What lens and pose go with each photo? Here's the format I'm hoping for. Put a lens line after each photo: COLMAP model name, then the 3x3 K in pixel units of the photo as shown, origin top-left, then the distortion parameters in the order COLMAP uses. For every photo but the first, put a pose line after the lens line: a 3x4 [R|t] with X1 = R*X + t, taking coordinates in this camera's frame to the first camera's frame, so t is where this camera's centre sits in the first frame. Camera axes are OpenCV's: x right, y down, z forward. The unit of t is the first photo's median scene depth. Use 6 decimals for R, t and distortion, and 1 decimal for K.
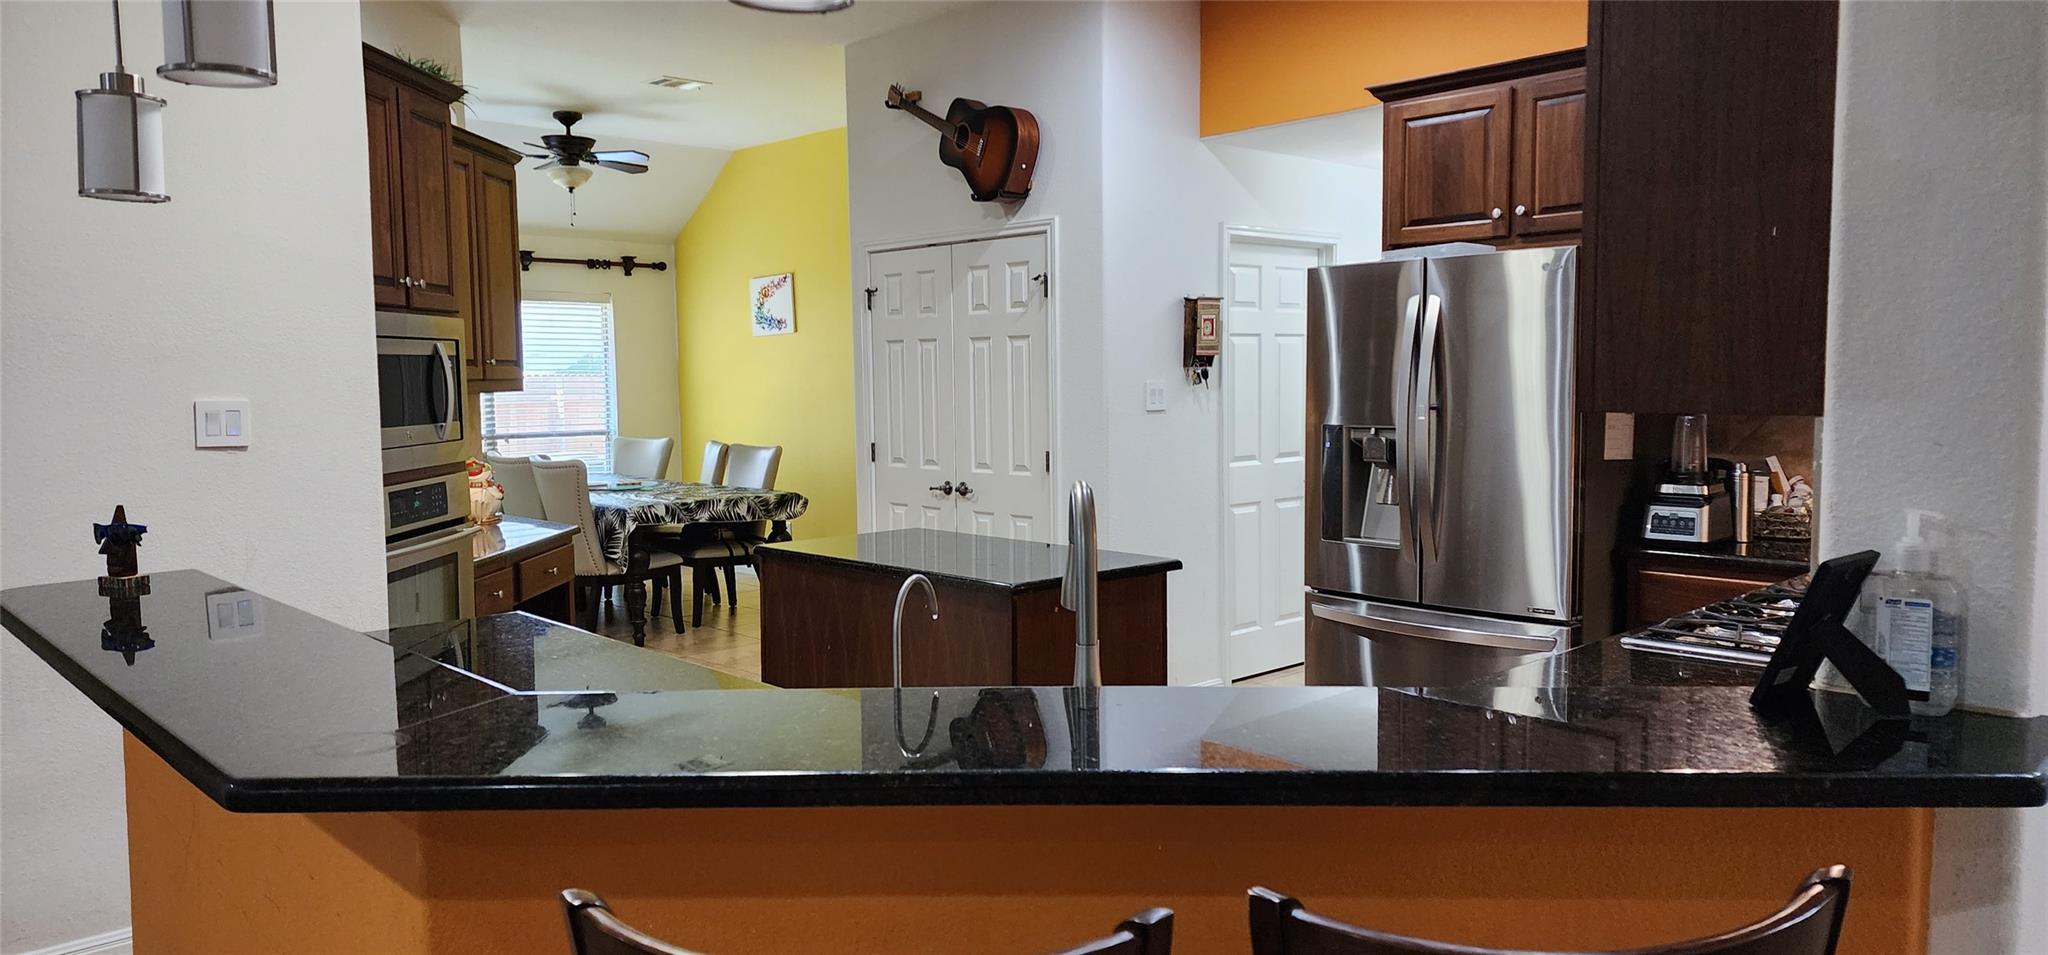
lens RADIAL K [[1391.3, 0, 980.5], [0, 1391.3, 470.9], [0, 0, 1]] dist [0.089101, -0.075205]
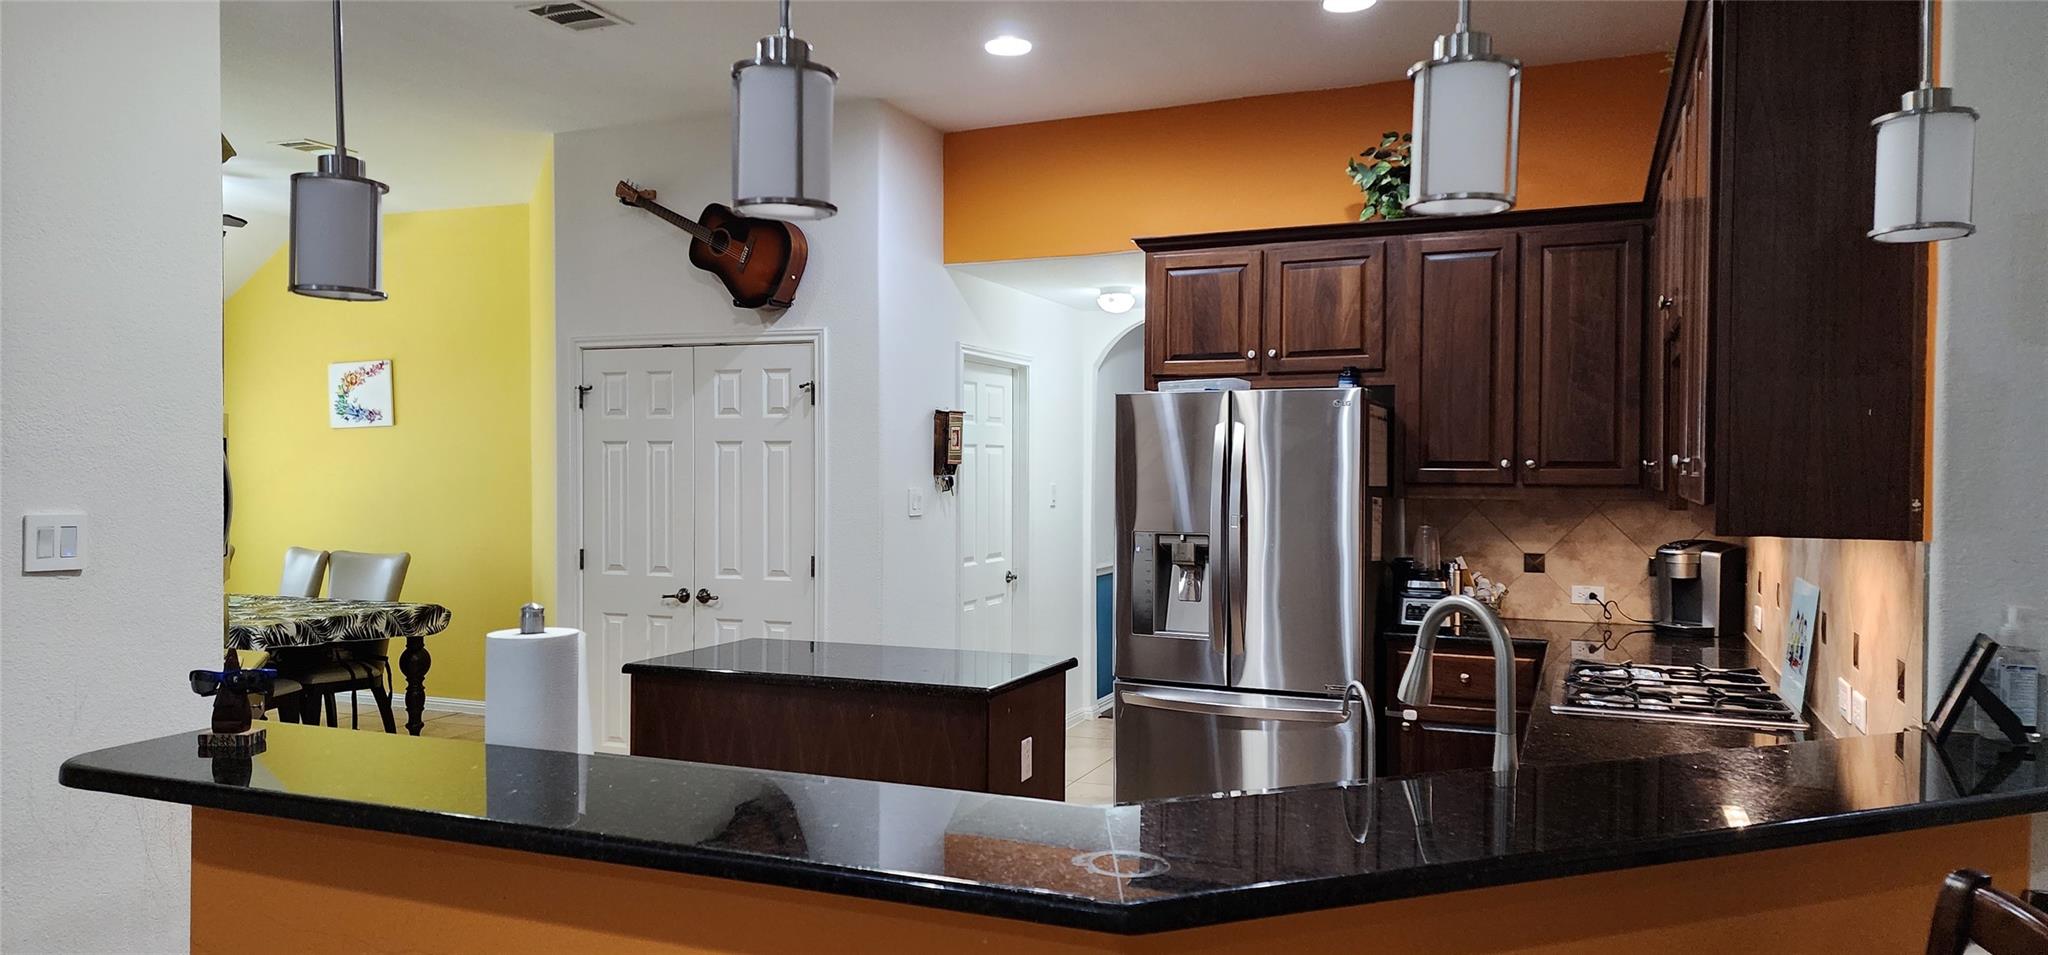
lens RADIAL K [[1391.3, 0, 1026.9], [0, 1391.3, 475.5], [0, 0, 1]] dist [0.089101, -0.075205]
pose [[0.907367, 0.012341, 0.420157, -0.233829], [0.014769, 0.998016, -0.061210, -0.008400], [-0.420079, 0.061745, 0.905385, 0.014494]]
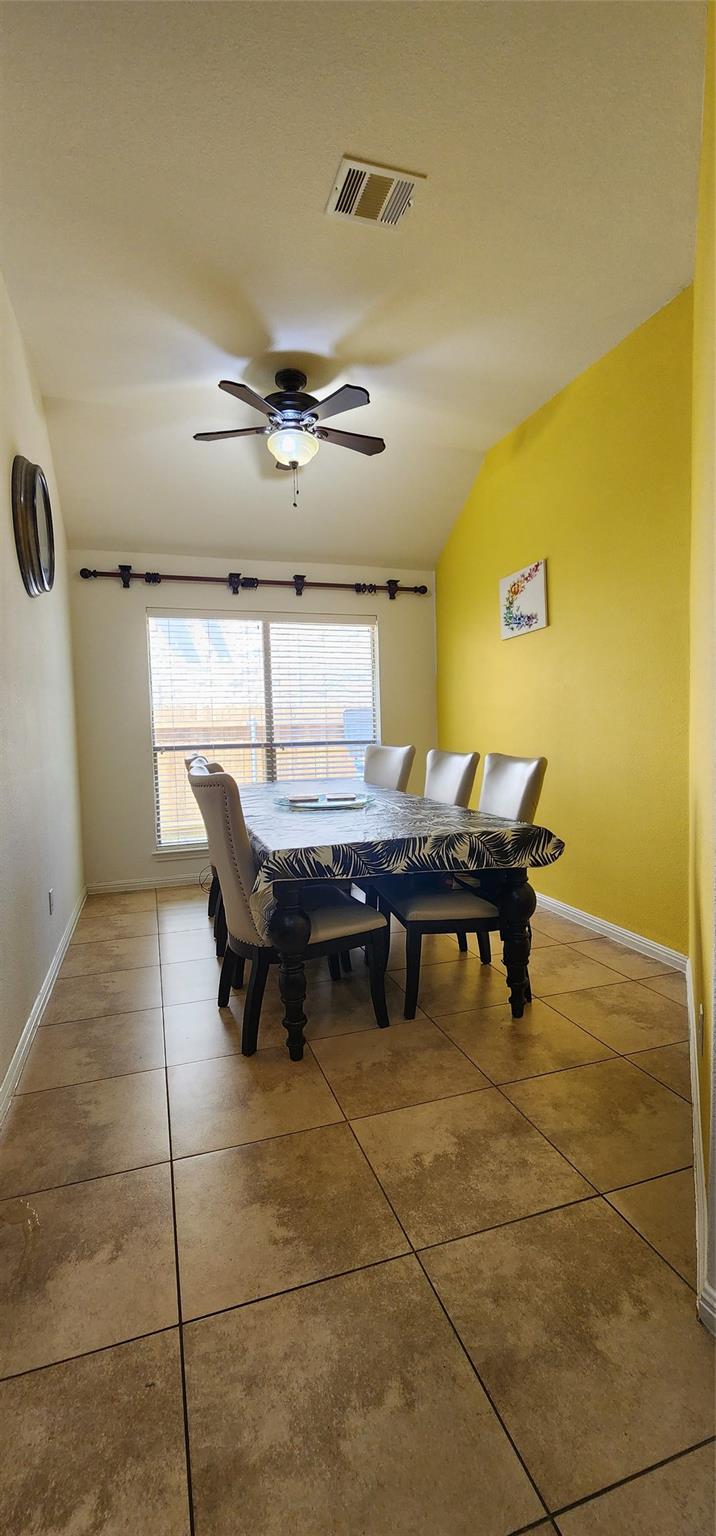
lens RADIAL K [[638.8, 0, 360.0], [0, 638.8, 773.8], [0, 0, 1]] dist [0.001243, -0.001520]
pose [[0.916835, 0.018916, -0.398818, -0.127112], [-0.013178, 0.999767, 0.017124, -0.017849], [0.399049, -0.010444, 0.916870, 0.937891]]
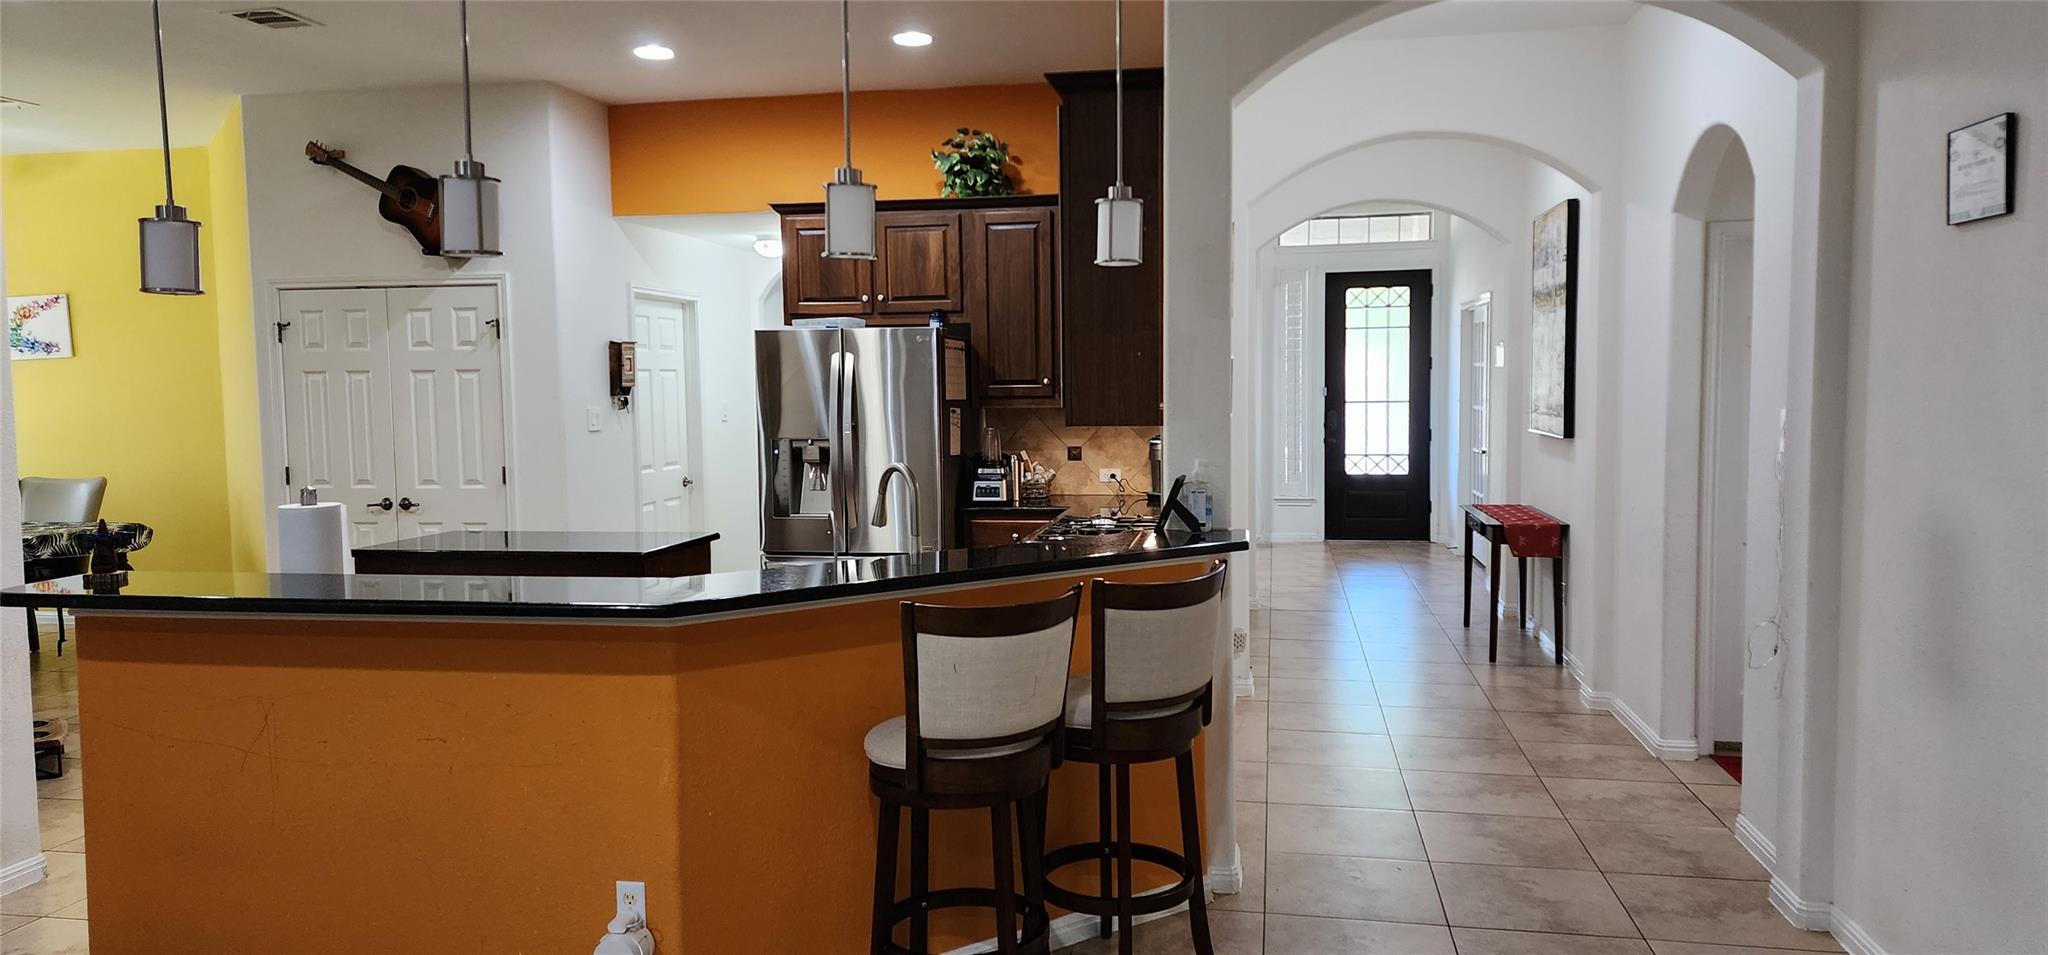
lens RADIAL K [[1391.3, 0, 1042.4], [0, 1391.3, 457.7], [0, 0, 1]] dist [0.089101, -0.075205]
pose [[0.799278, -0.032993, 0.600055, -0.306529], [0.045659, 0.998940, -0.005893, 0.006570], [-0.599224, 0.032108, 0.799937, -0.250640]]
